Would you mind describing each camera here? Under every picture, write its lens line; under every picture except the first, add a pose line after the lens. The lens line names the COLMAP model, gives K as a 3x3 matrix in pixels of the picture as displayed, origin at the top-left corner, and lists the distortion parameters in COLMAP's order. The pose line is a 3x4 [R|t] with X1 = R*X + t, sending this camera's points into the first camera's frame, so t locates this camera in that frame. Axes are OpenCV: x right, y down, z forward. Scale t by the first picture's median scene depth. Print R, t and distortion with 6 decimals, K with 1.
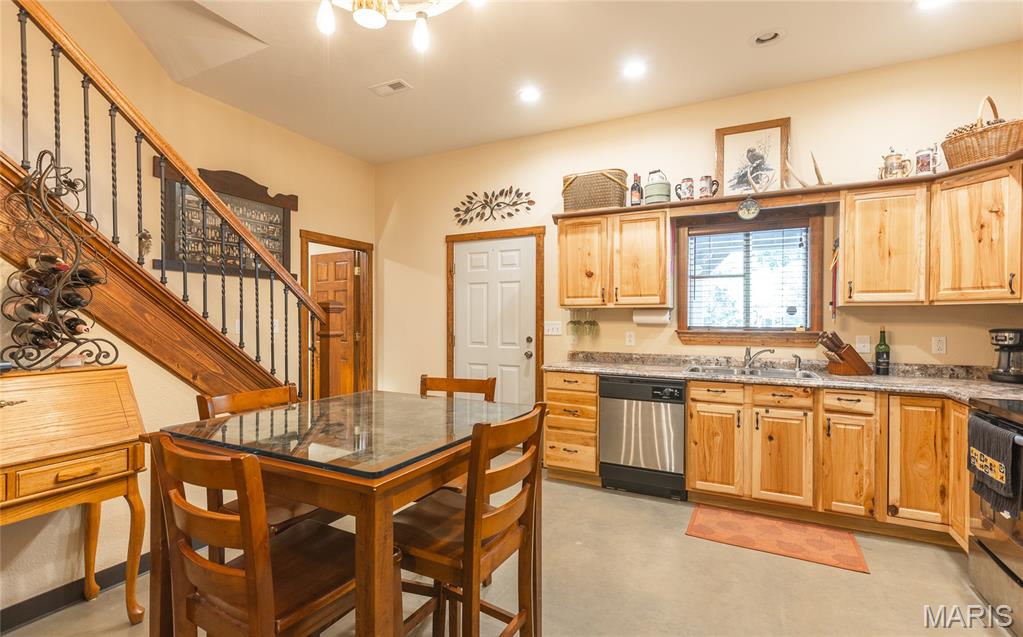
lens RADIAL K [[465.1, 0, 516.3], [0, 465.1, 322.9], [0, 0, 1]] dist [-0.000064, 0.000966]
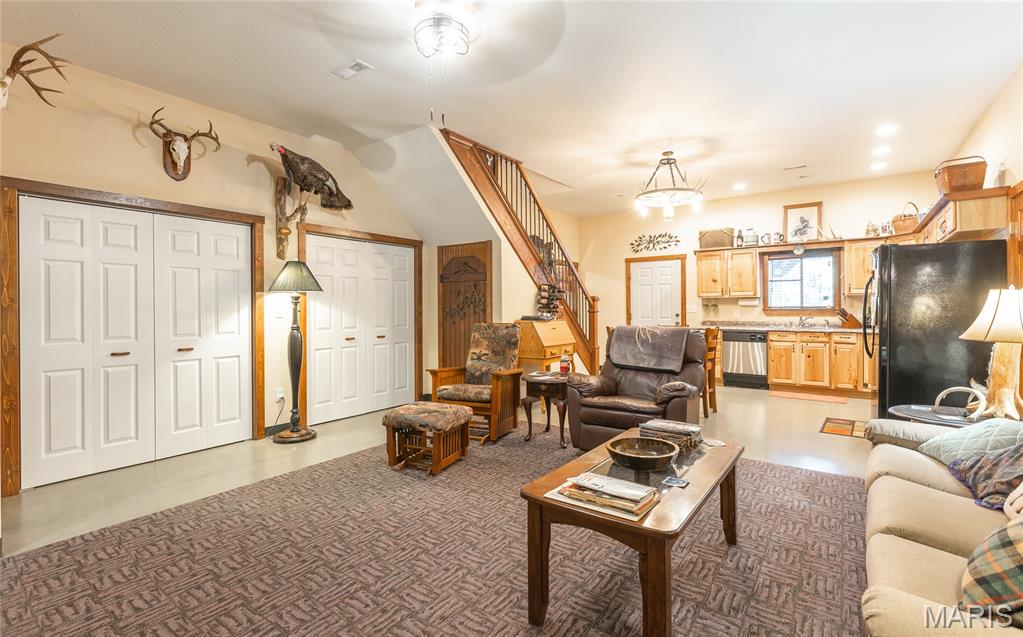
lens RADIAL K [[465.1, 0, 508.4], [0, 465.1, 307.9], [0, 0, 1]] dist [-0.000064, 0.000966]
pose [[0.984589, -0.010135, -0.174588, -0.376117], [0.009439, 0.999944, -0.004818, 0.012682], [0.174627, 0.003096, 0.984630, -1.142192]]
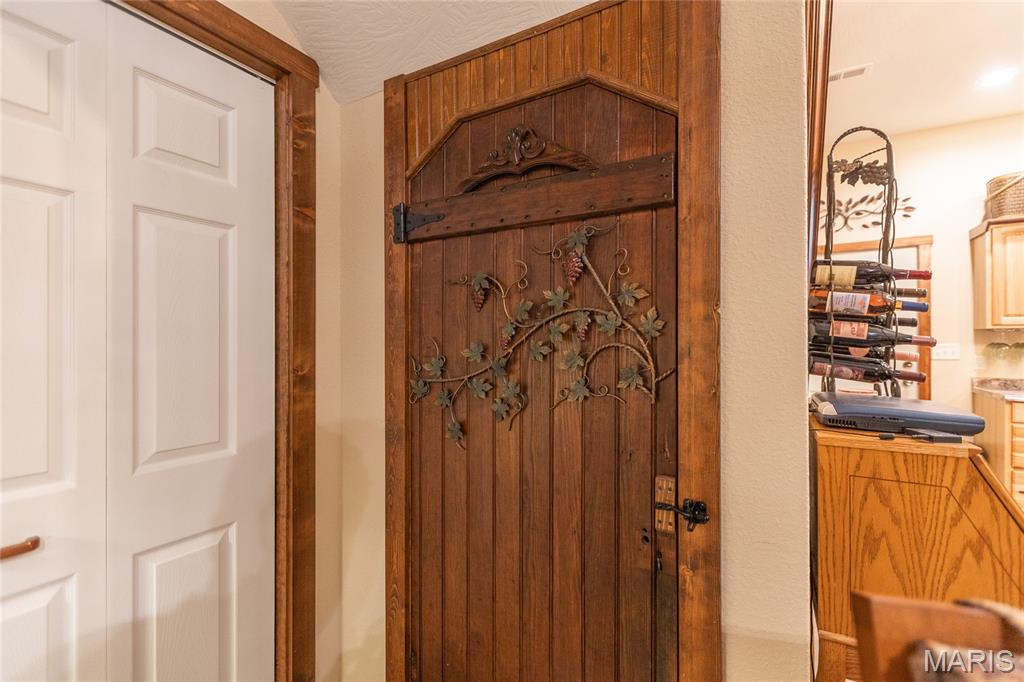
lens RADIAL K [[457.0, 0, 521.2], [0, 457.0, 343.7], [0, 0, 1]] dist [0.002362, 0.000308]
pose [[0.998996, -0.007353, -0.044195, -0.800149], [0.007229, 0.999969, -0.002956, -0.007495], [0.044215, 0.002634, 0.999019, 0.120185]]
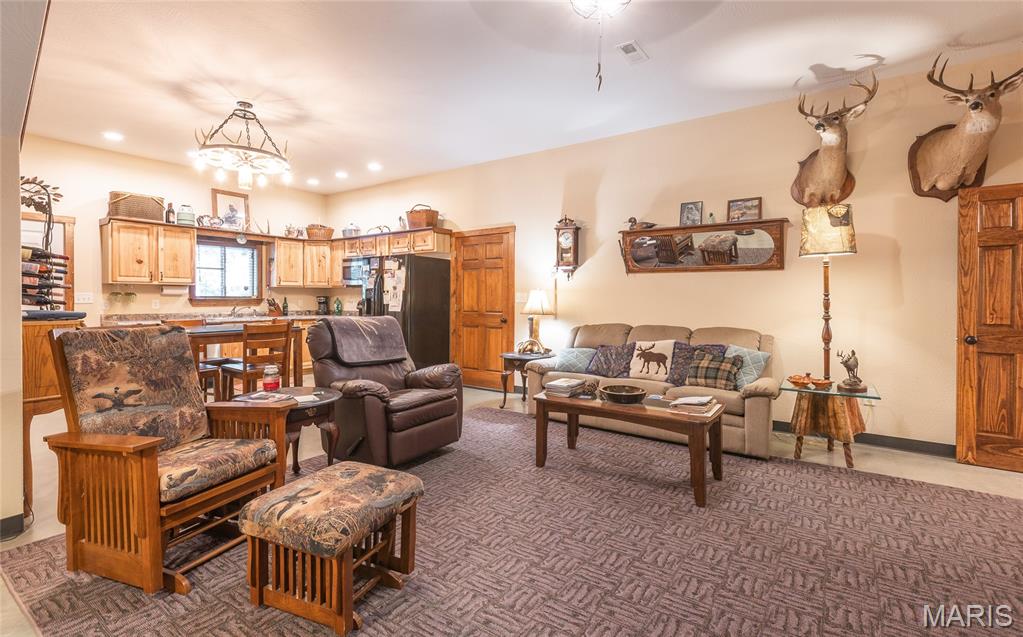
lens RADIAL K [[465.1, 0, 519.8], [0, 465.1, 299.6], [0, 0, 1]] dist [-0.000064, 0.000966]
pose [[0.127254, -0.006907, 0.991846, -1.235715], [0.000755, 0.999976, 0.006867, 0.009716], [-0.991870, -0.000125, 0.127256, -0.434153]]
